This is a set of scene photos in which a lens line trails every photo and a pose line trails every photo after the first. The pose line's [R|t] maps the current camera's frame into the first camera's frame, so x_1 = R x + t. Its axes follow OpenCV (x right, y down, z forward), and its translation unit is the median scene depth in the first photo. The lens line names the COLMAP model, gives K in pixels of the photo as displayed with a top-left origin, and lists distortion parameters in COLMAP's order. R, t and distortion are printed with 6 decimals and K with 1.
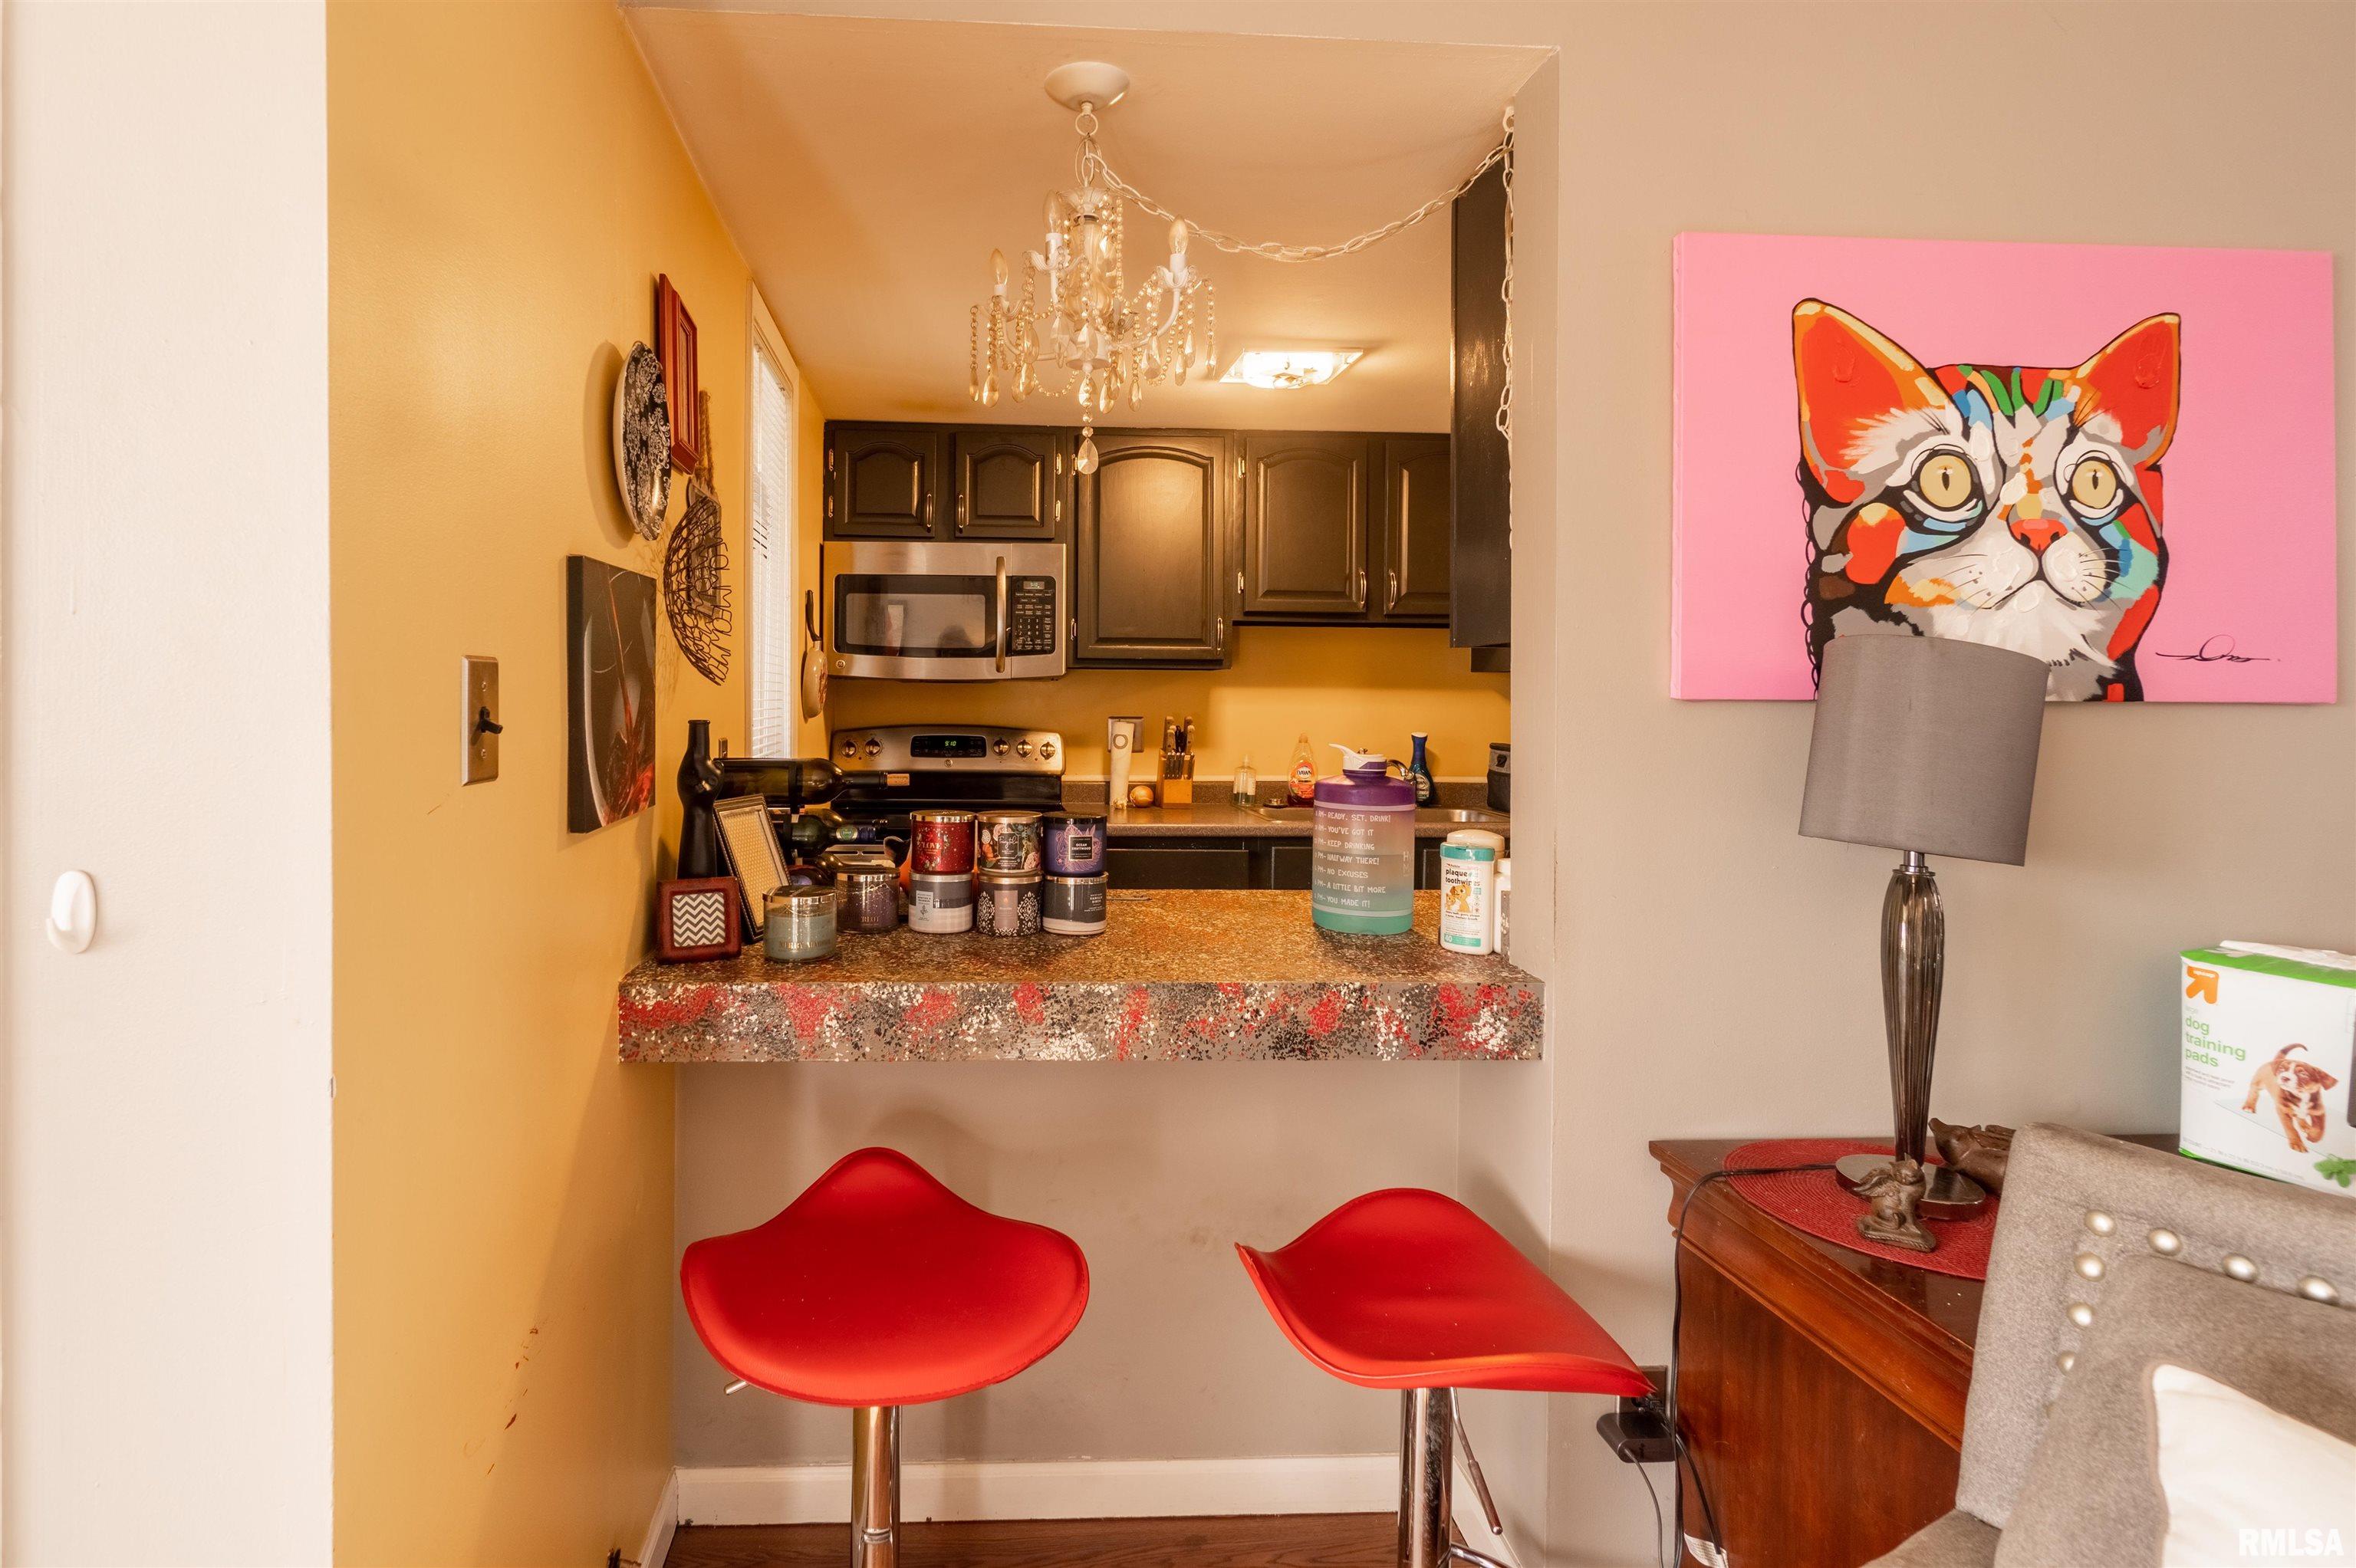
lens RADIAL K [[1183.6, 0, 1005.3], [0, 1183.6, 701.4], [0, 0, 1]] dist [-0.001223, -0.000083]
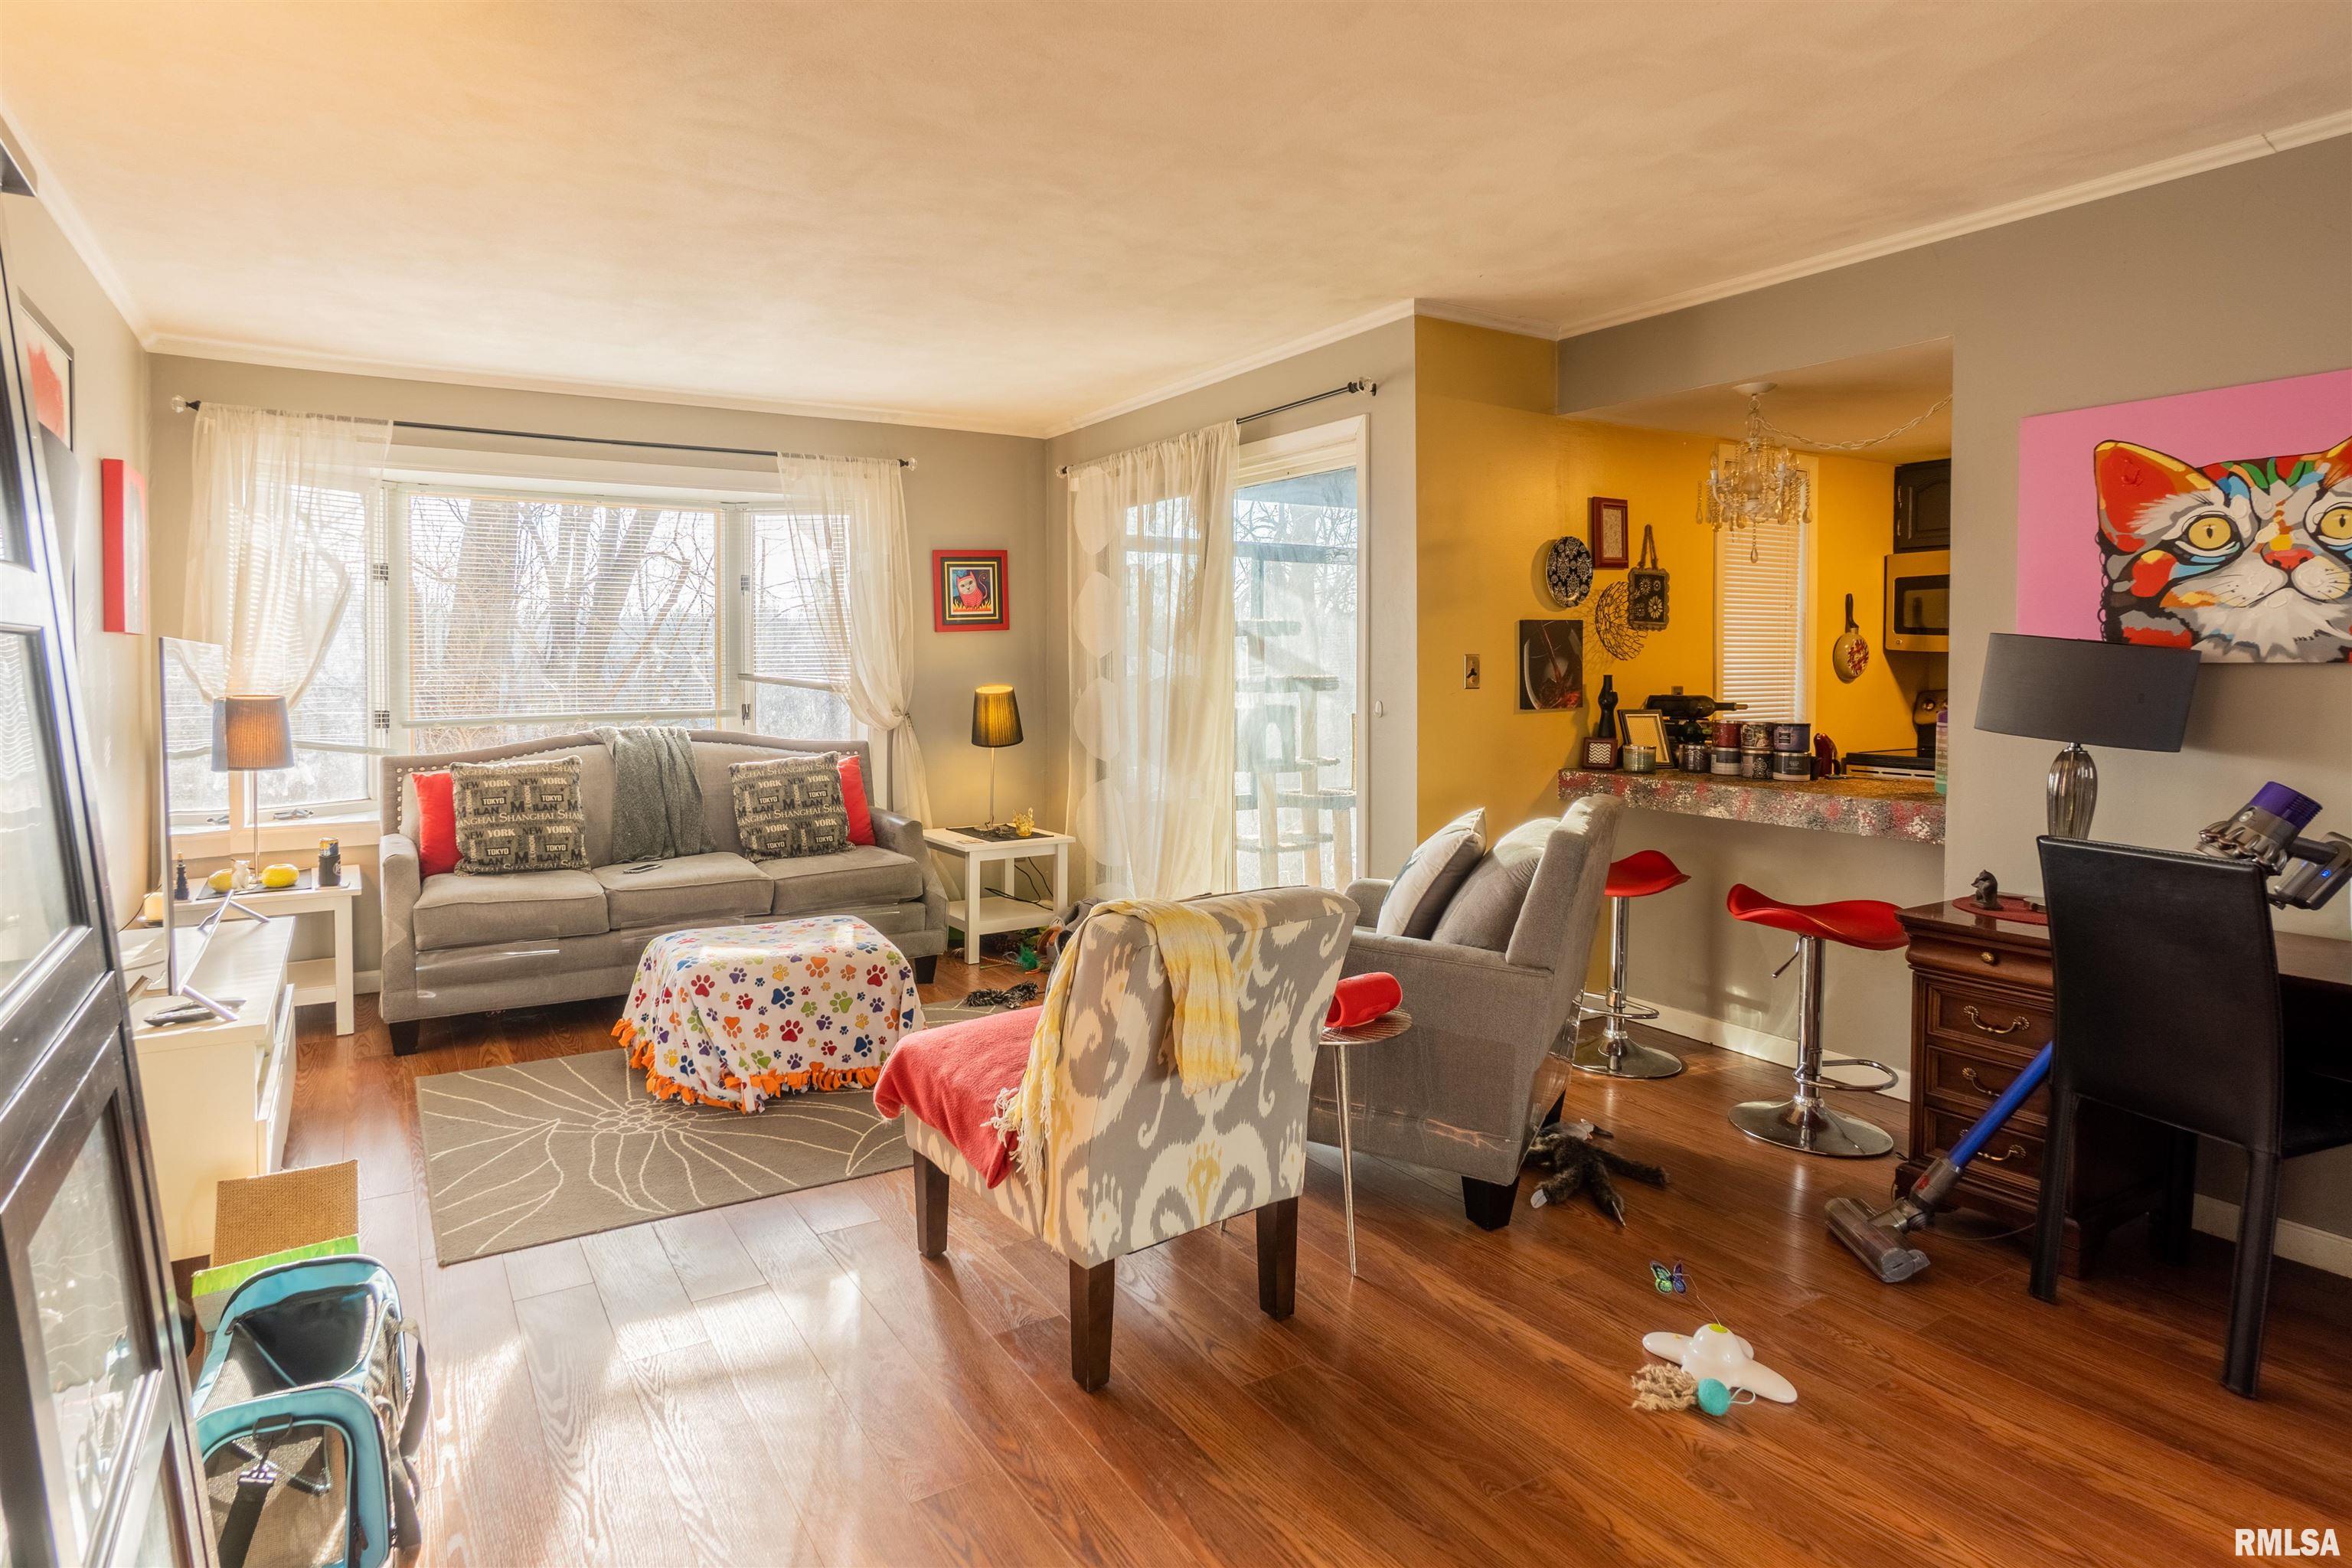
lens RADIAL K [[1202.7, 0, 1170.1], [0, 1202.7, 690.1], [0, 0, 1]] dist [-0.003004, -0.000027]
pose [[0.533406, 0.011329, -0.845783, 1.455033], [-0.000932, 0.999918, 0.012806, 0.017758], [0.845859, -0.006043, 0.533373, -1.173419]]
